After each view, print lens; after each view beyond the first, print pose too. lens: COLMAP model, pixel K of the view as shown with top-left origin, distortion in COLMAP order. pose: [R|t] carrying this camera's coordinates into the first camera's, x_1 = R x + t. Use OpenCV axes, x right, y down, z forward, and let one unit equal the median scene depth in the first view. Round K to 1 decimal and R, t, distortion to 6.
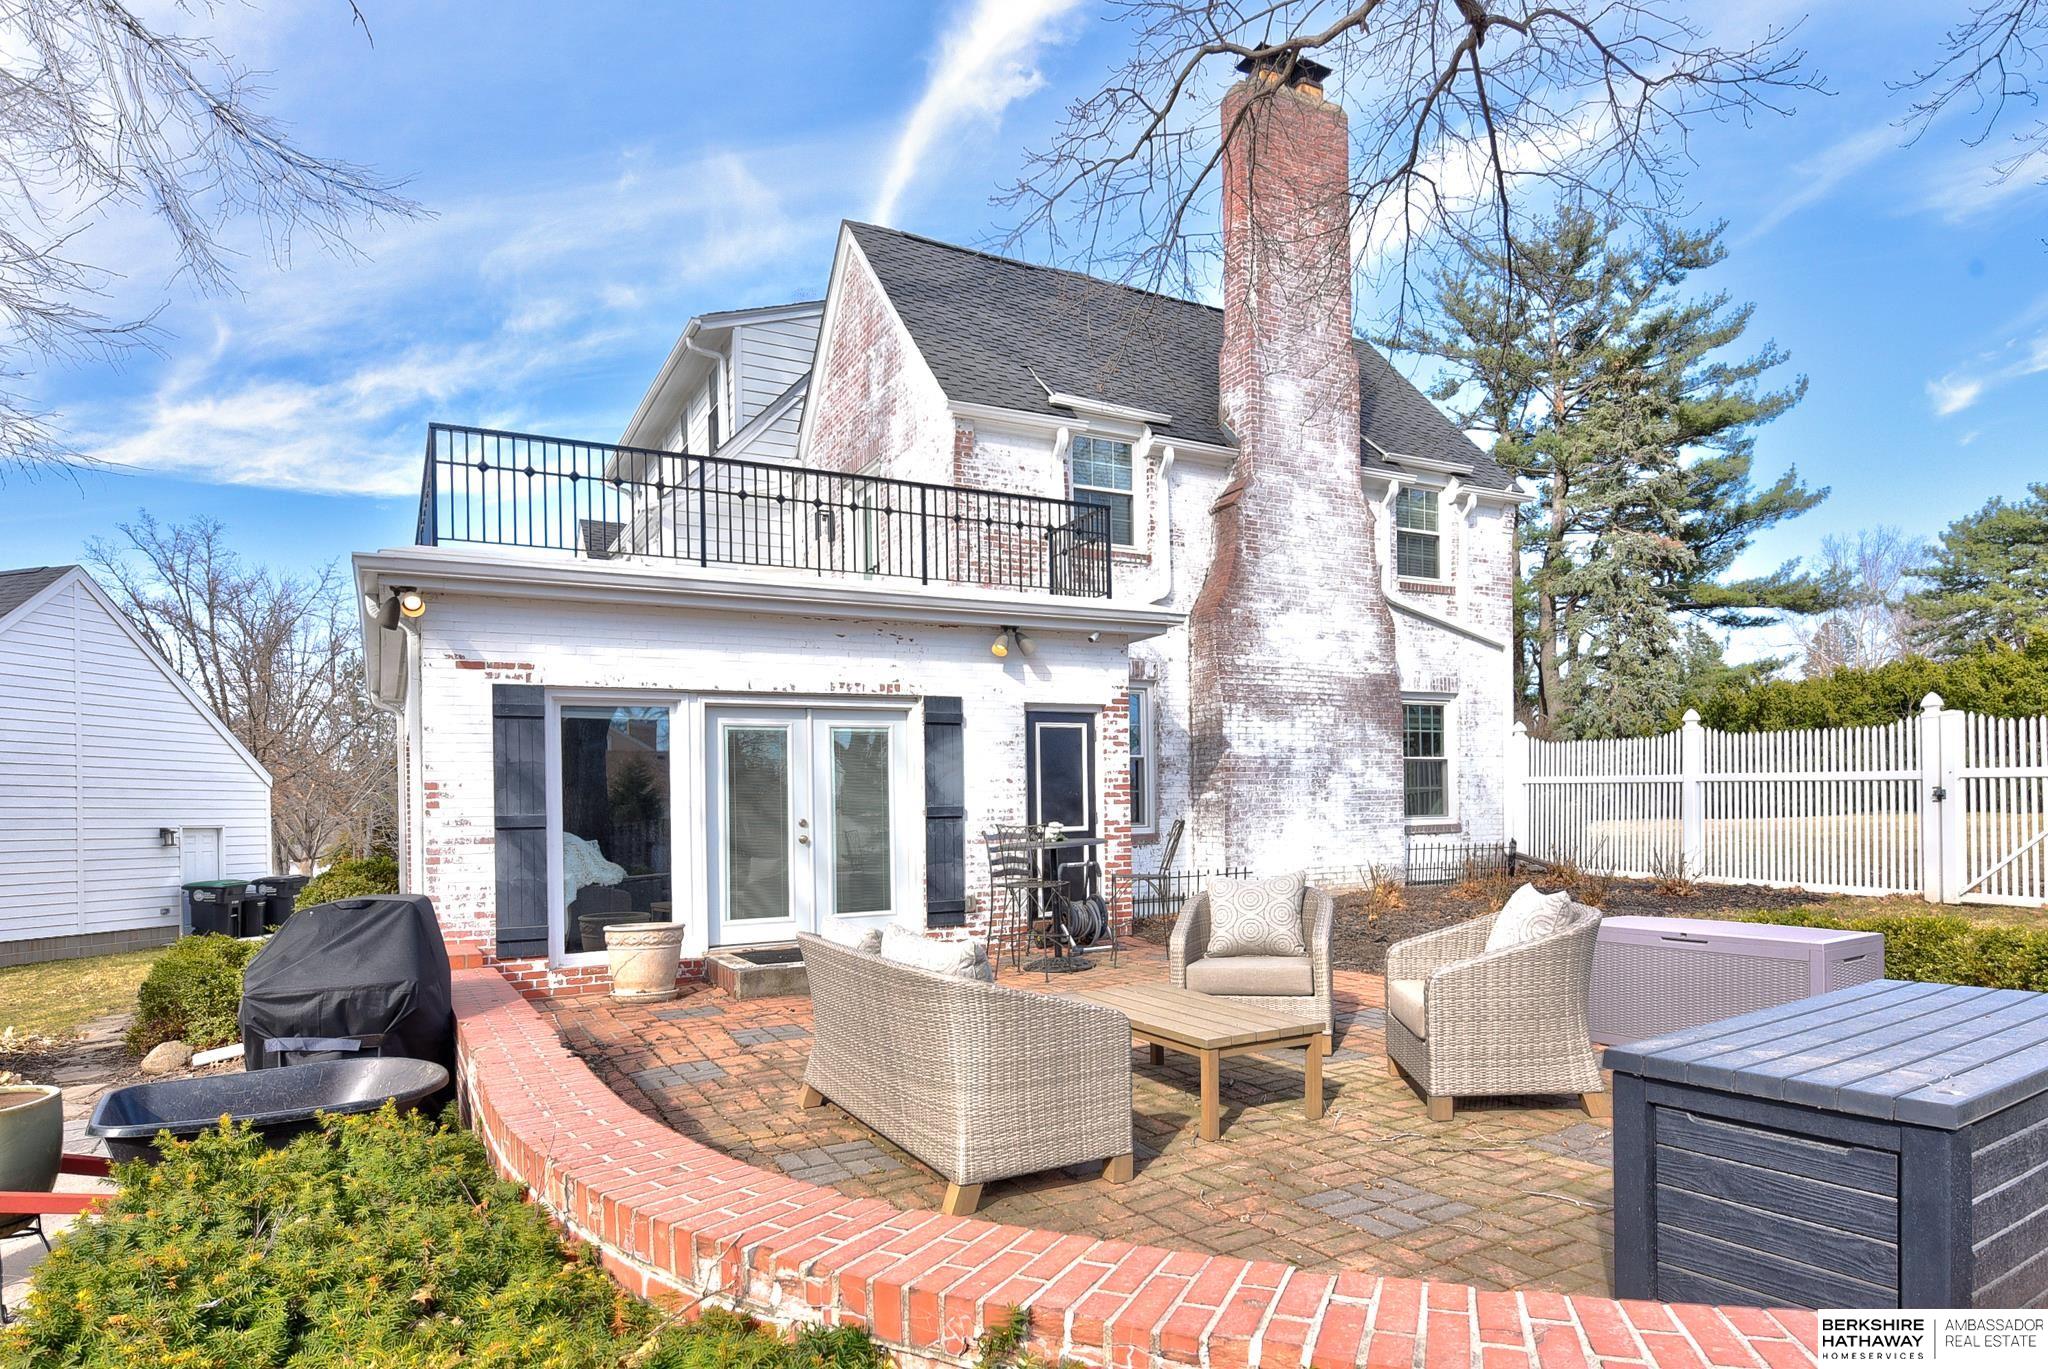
lens RADIAL K [[1121.5, 0, 1029.9], [0, 1121.5, 807.3], [0, 0, 1]] dist [-0.001423, -0.000476]
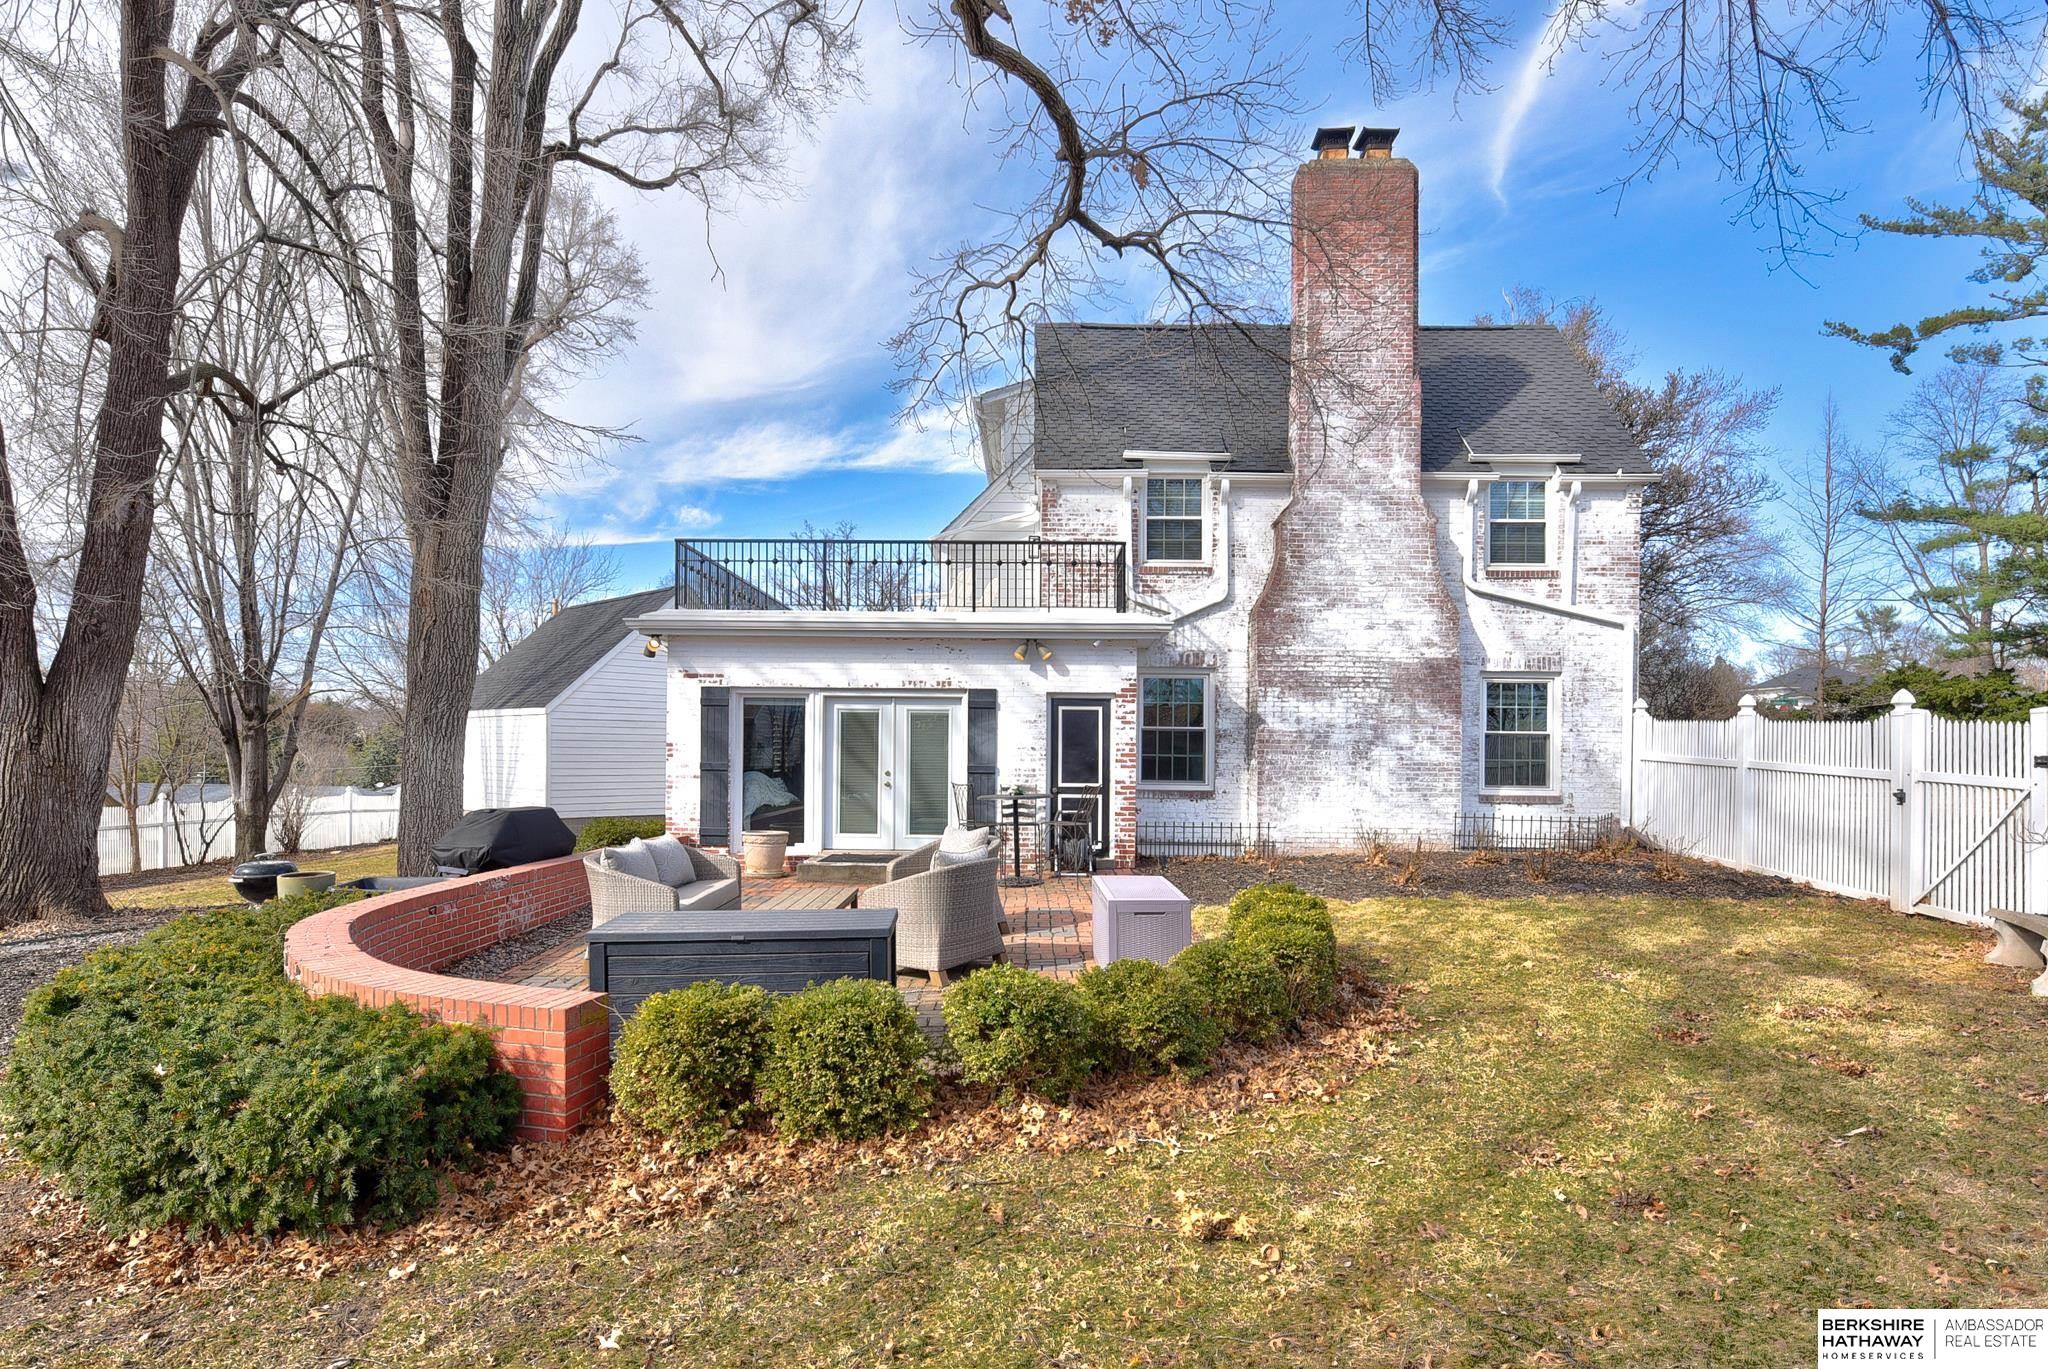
lens RADIAL K [[1066.5, 0, 998.1], [0, 1066.5, 727.3], [0, 0, 1]] dist [0.002335, -0.010504]
pose [[0.875237, 0.023383, -0.483130, 0.466879], [-0.029240, 0.999562, -0.004593, -0.034276], [0.482811, 0.018146, 0.875537, -0.143348]]
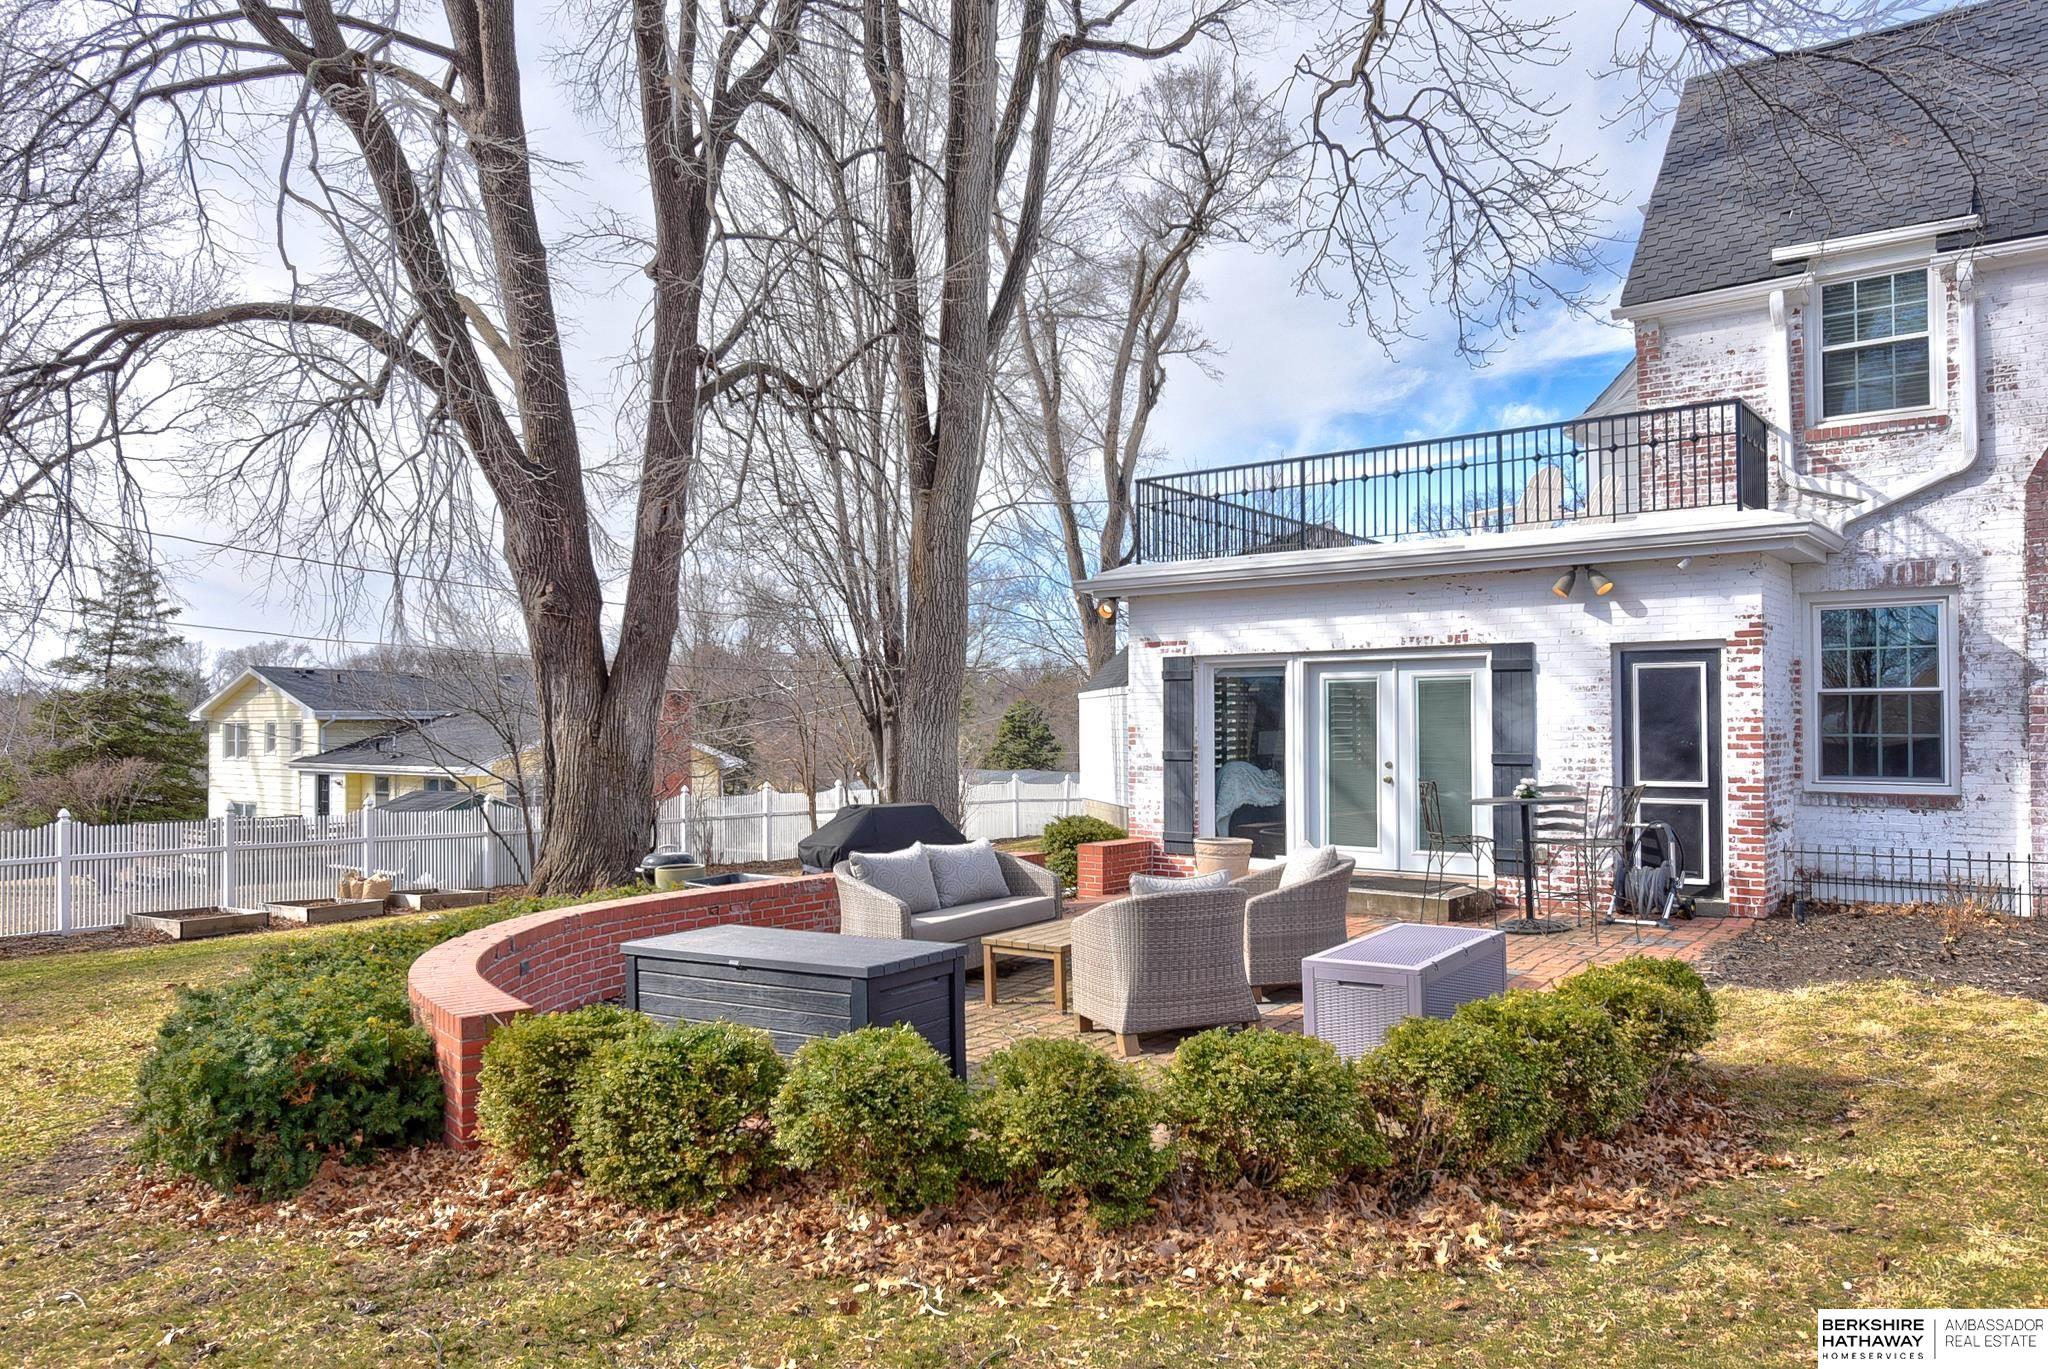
lens RADIAL K [[1372.9, 0, 1024.0], [0, 1372.9, 684.5], [0, 0, 1]] dist [0.003902, 0.000991]
pose [[0.417942, -0.003736, -0.908466, 0.656807], [0.000307, 0.999992, -0.003971, -0.044793], [0.908473, 0.001381, 0.417940, 0.078708]]
